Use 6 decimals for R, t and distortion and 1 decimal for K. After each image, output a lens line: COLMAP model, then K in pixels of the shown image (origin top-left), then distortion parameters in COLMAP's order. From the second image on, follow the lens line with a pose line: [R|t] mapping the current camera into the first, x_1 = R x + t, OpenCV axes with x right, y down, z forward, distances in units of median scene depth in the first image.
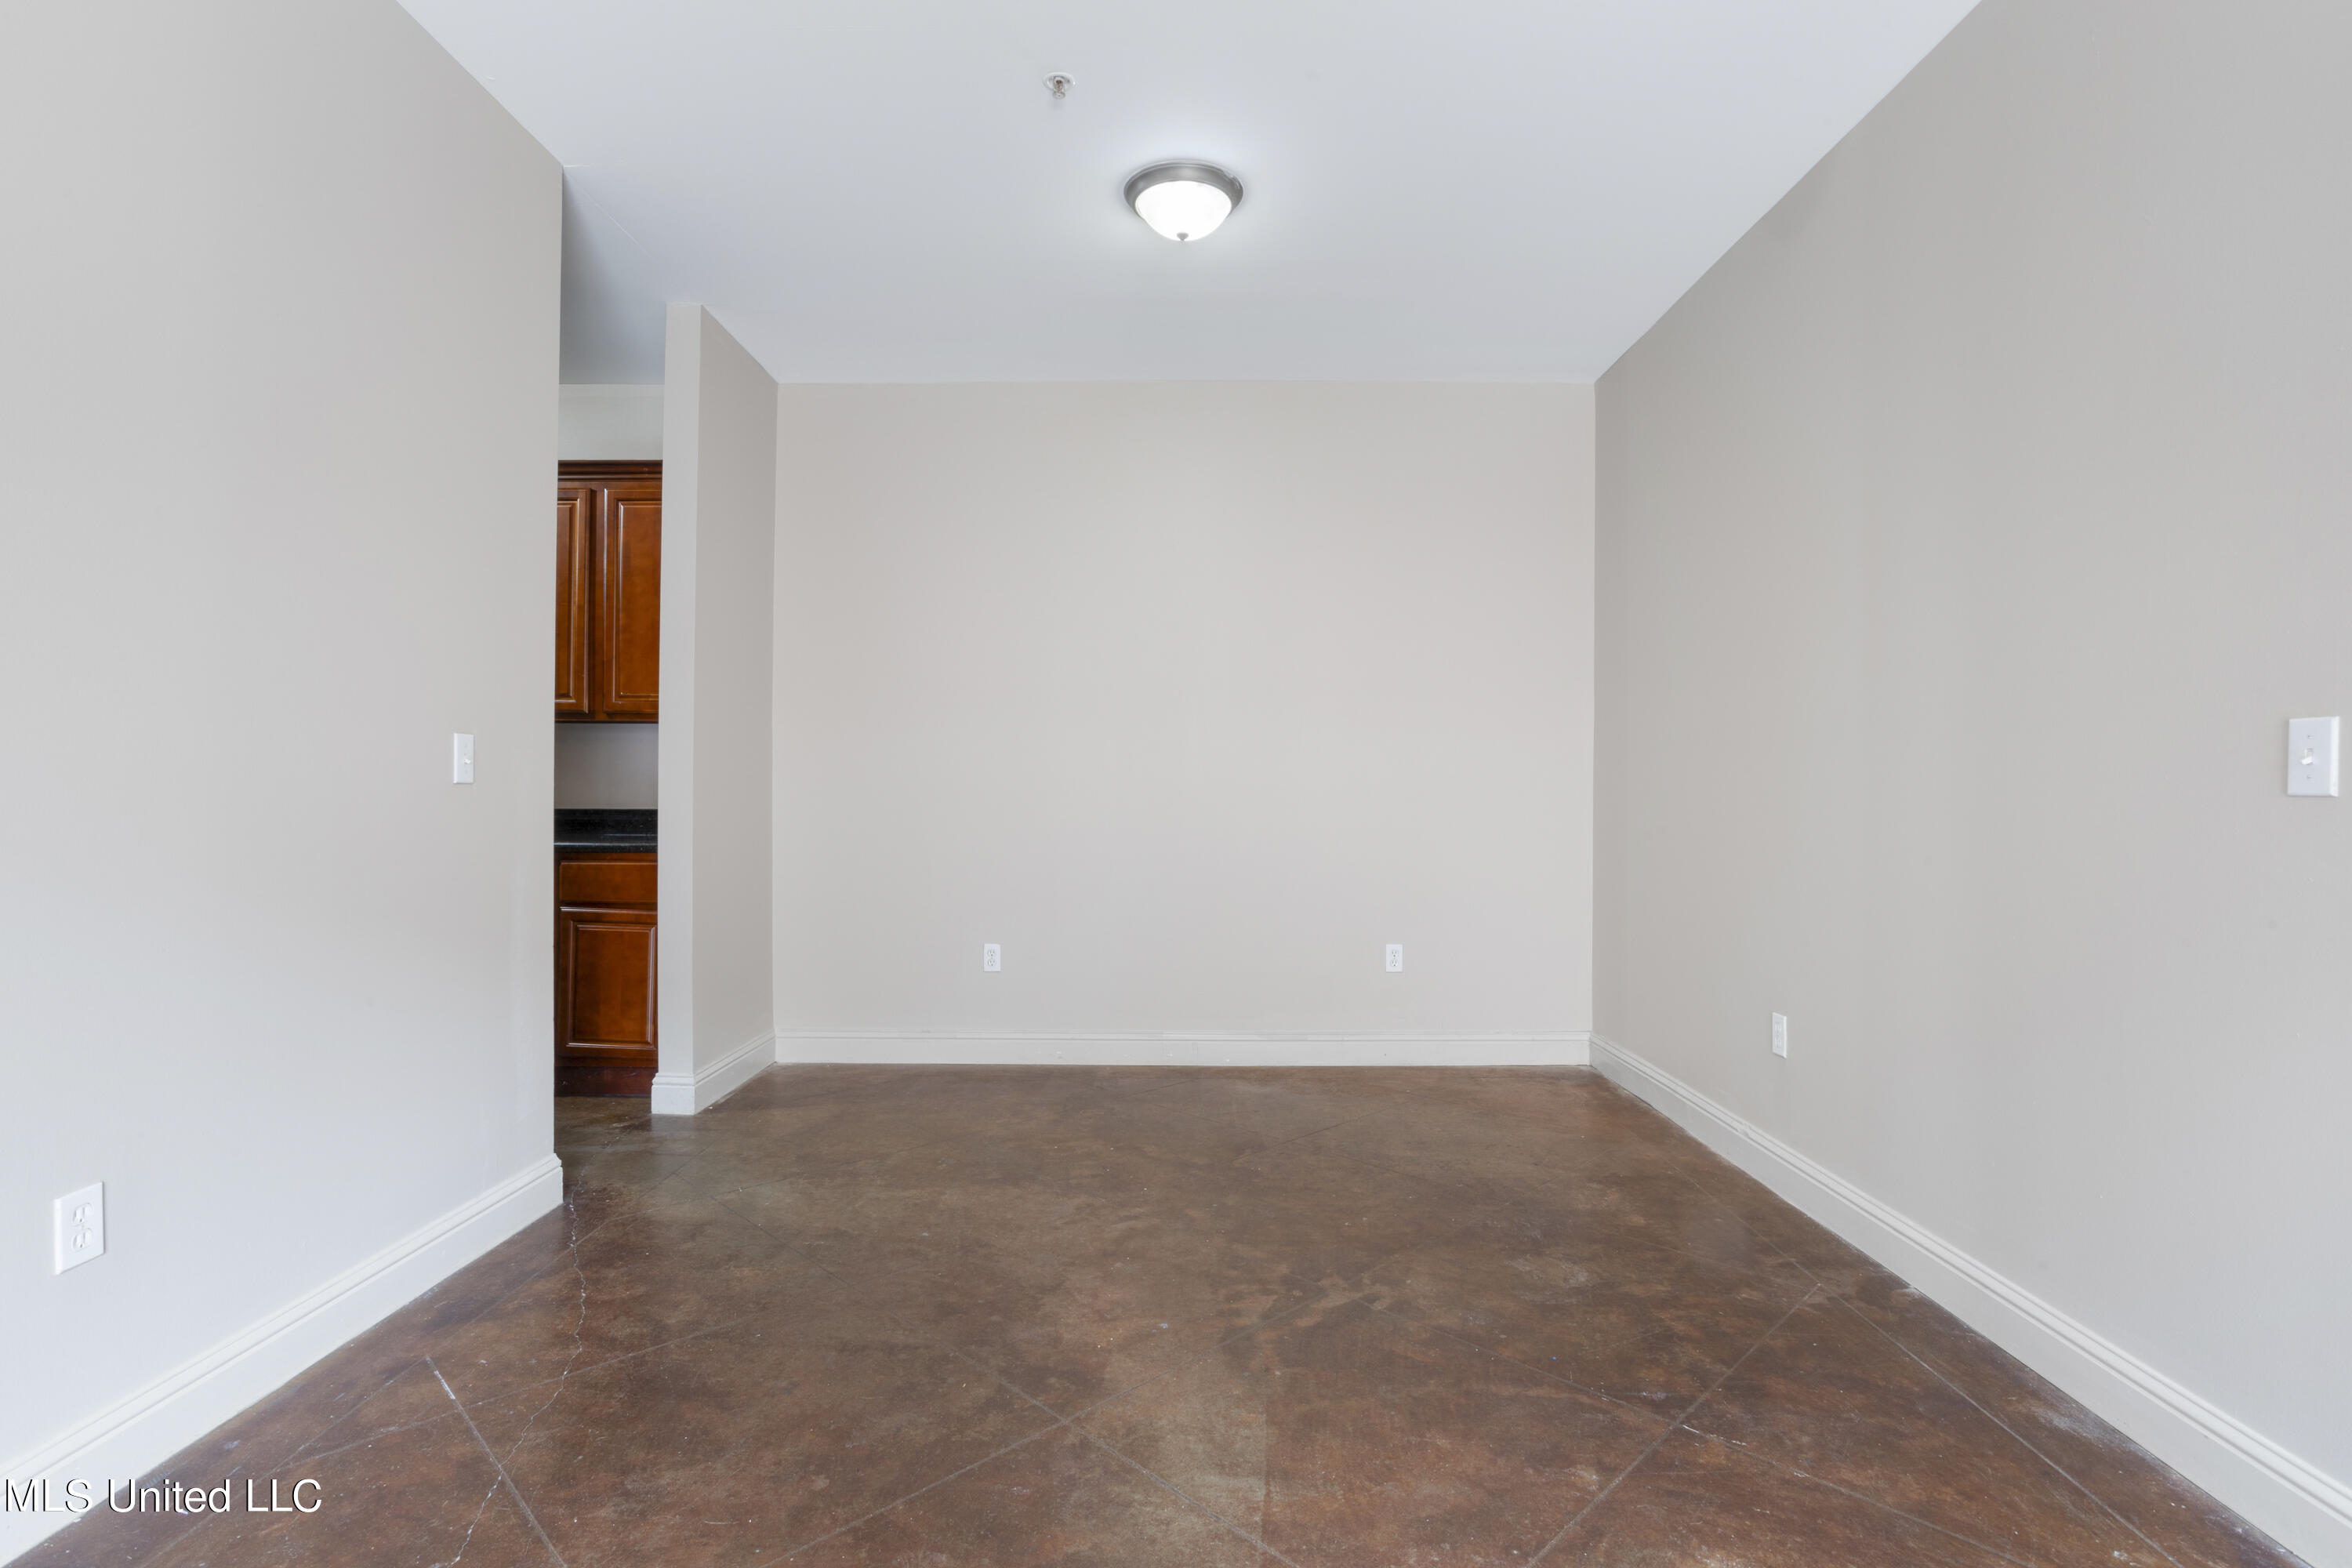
lens RADIAL K [[1142.9, 0, 1171.3], [0, 1142.9, 795.0], [0, 0, 1]] dist [-0.044004, 0.024105]
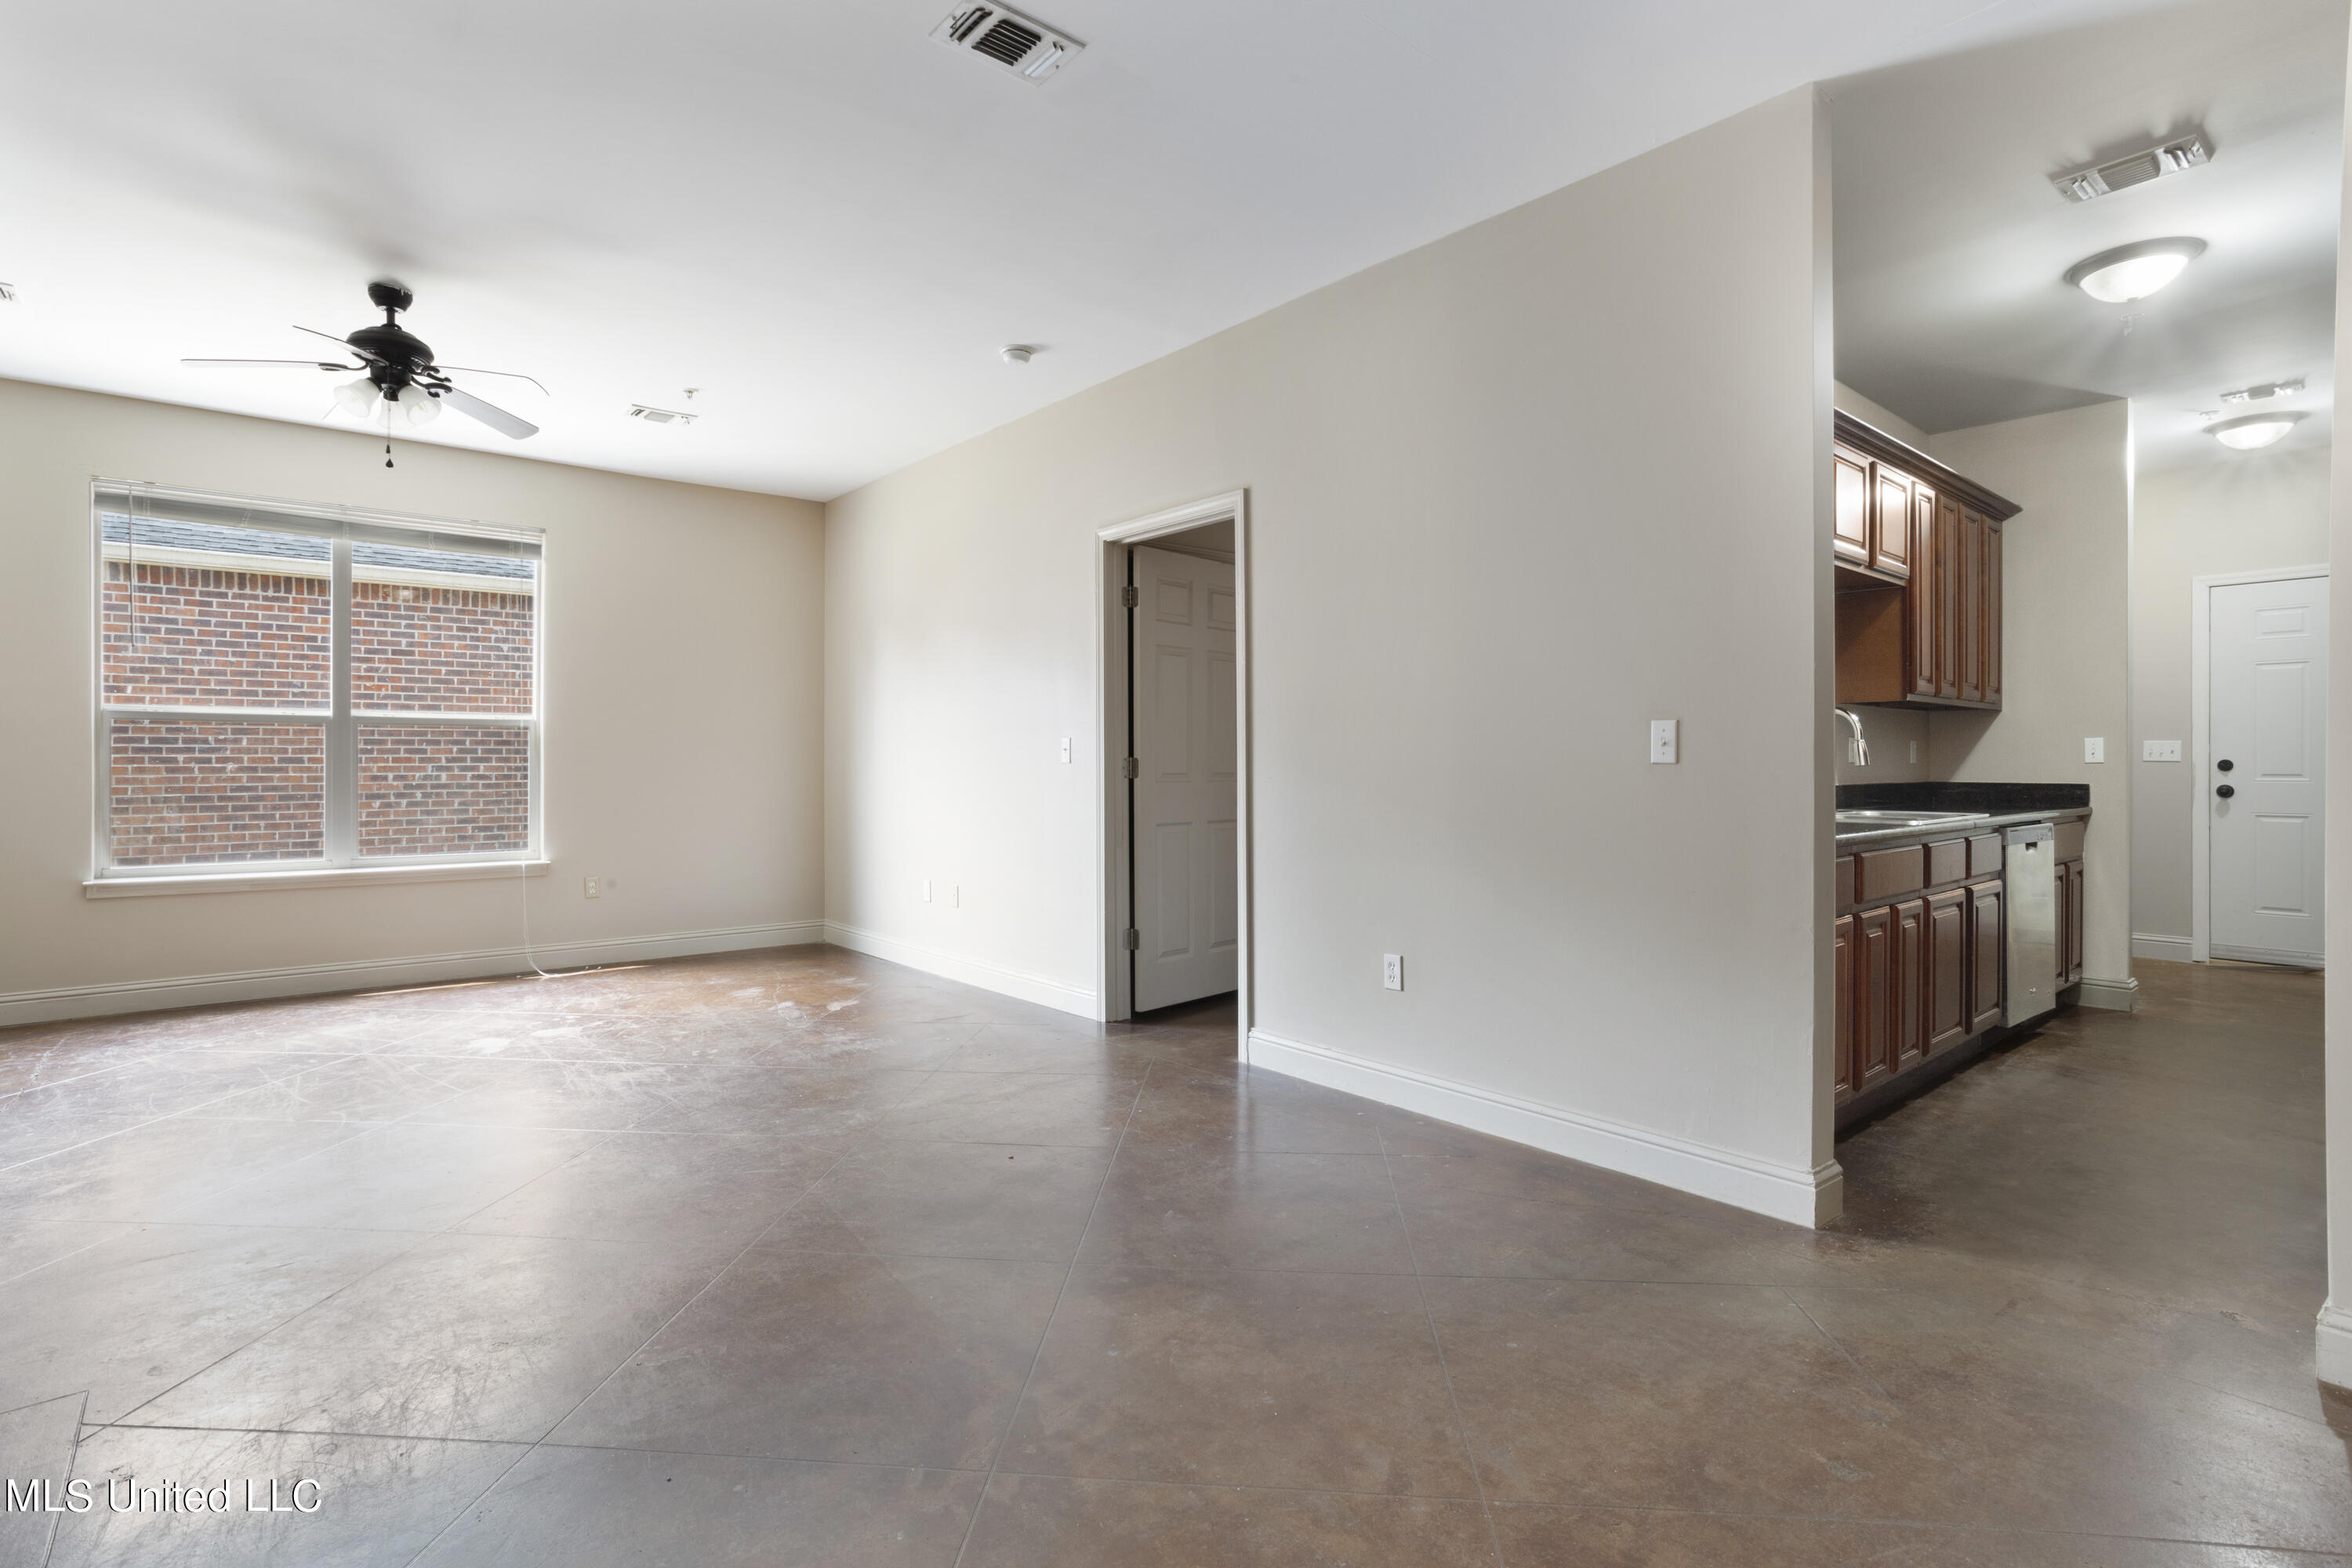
lens RADIAL K [[1142.9, 0, 1152.1], [0, 1142.9, 758.3], [0, 0, 1]] dist [-0.044004, 0.024105]
pose [[-0.767125, -0.006866, -0.641461, 0.433202], [-0.006245, 0.999975, -0.003235, -0.004993], [0.641467, 0.001524, -0.767149, 1.339009]]
